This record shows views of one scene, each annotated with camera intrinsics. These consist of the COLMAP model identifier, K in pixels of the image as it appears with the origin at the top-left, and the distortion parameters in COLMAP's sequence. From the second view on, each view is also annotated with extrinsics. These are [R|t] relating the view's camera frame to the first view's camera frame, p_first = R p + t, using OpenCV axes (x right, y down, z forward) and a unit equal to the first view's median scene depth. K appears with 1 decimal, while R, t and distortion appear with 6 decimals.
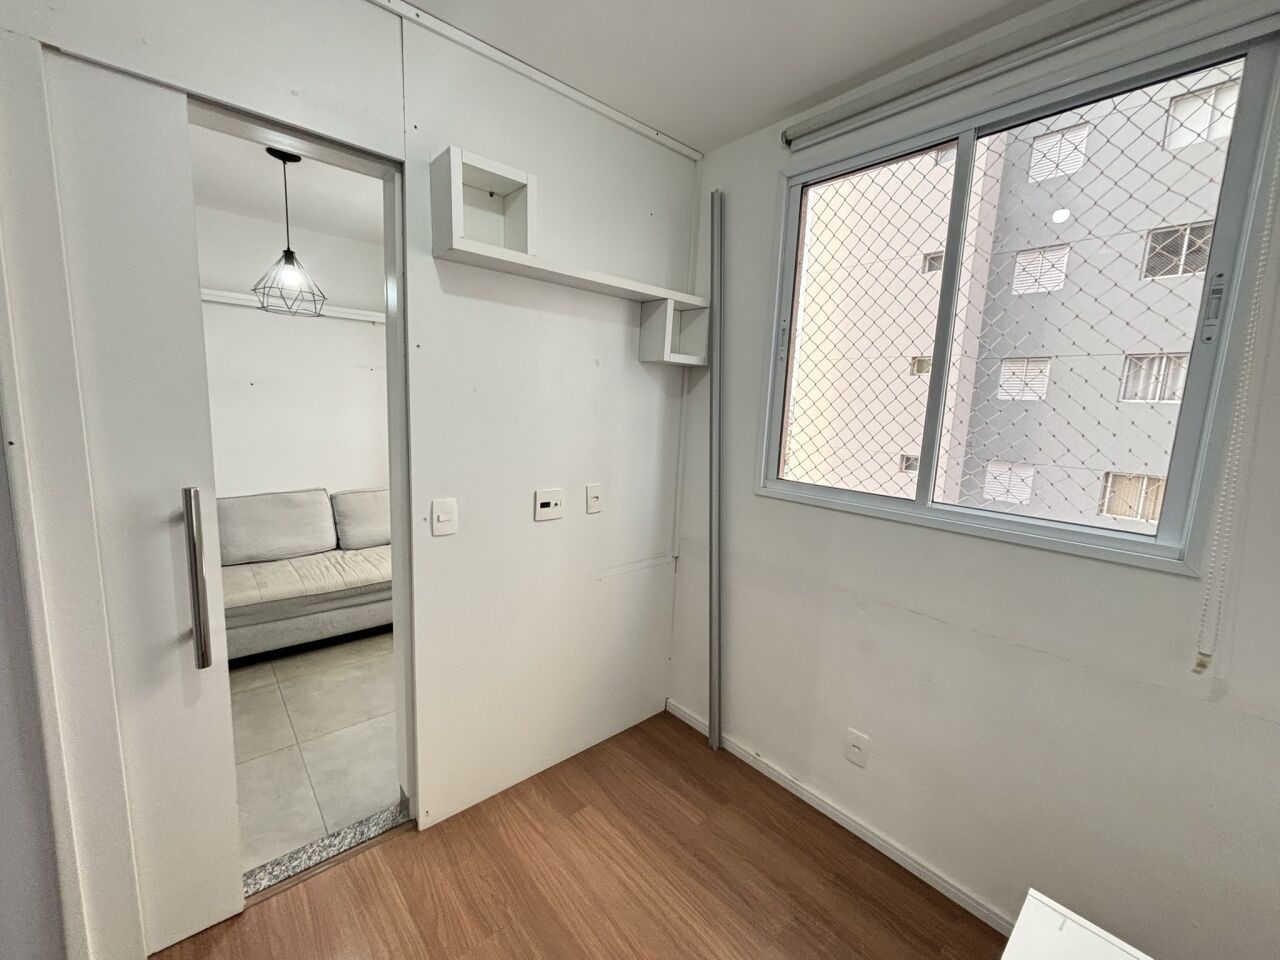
lens RADIAL K [[517.3, 0, 637.8], [0, 517.3, 476.3], [0, 0, 1]] dist [-0.002201, 0.000940]
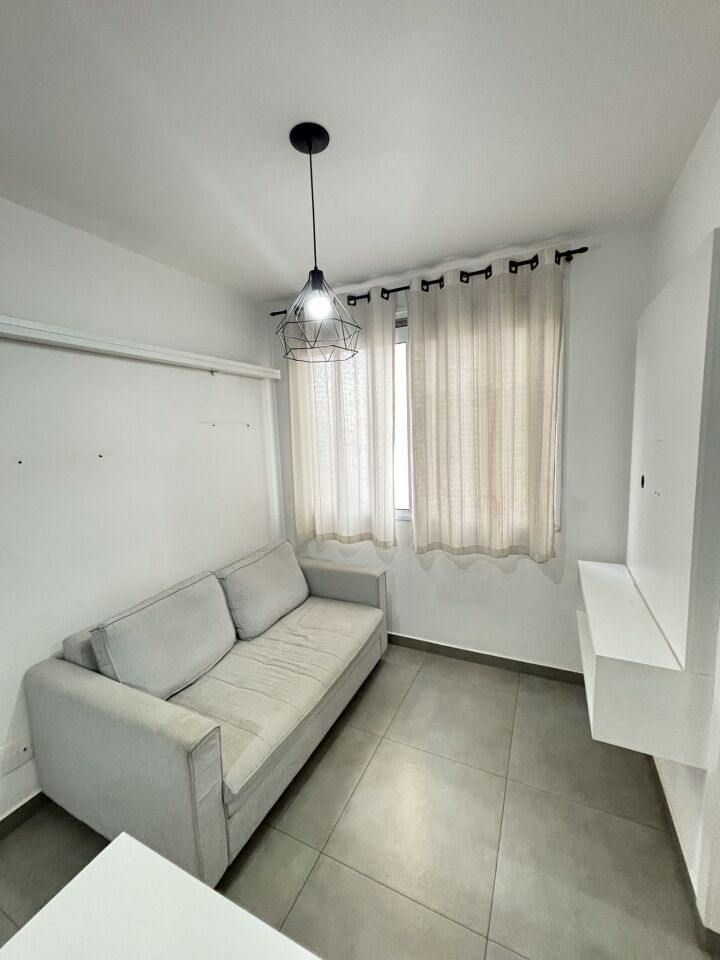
lens RADIAL K [[387.9, 0, 360.7], [0, 387.9, 476.4], [0, 0, 1]] dist [-0.002201, 0.000940]
pose [[0.918921, -0.122920, 0.374800, -1.034083], [0.130756, 0.991404, 0.004560, -0.170406], [-0.372139, 0.044817, 0.927094, 0.577908]]
